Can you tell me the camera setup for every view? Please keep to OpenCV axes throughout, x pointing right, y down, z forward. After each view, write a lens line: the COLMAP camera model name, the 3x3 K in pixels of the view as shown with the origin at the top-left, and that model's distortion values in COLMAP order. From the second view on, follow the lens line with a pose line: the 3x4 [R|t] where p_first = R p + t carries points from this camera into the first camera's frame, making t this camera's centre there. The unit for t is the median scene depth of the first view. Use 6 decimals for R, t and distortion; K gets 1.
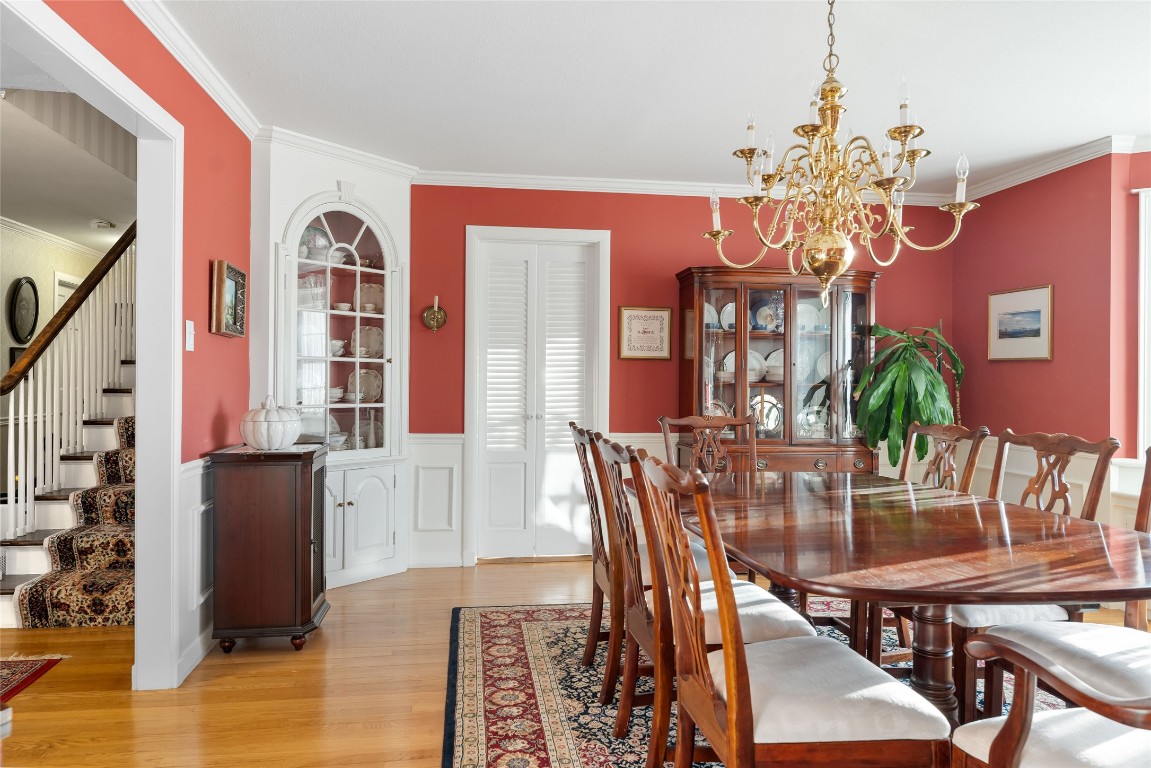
lens RADIAL K [[804.9, 0, 574.0], [0, 804.9, 378.4], [0, 0, 1]] dist [-0.003053, 0.000857]
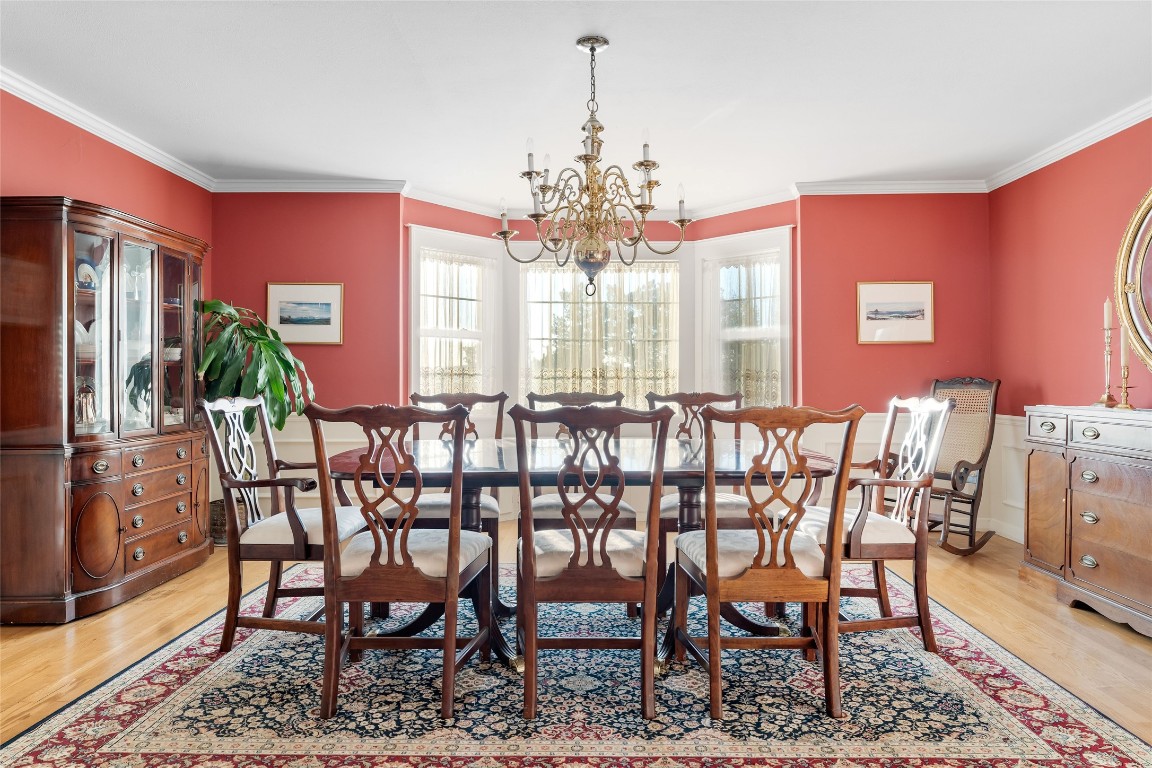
lens RADIAL K [[745.4, 0, 576.0], [0, 745.4, 384.0], [0, 0, 1]] dist [-0.000233, 0.000054]
pose [[0.119771, -0.016704, 0.992661, -0.458753], [-0.002262, 0.999851, 0.017098, 0.015646], [-0.992799, -0.004293, 0.119715, 0.468837]]
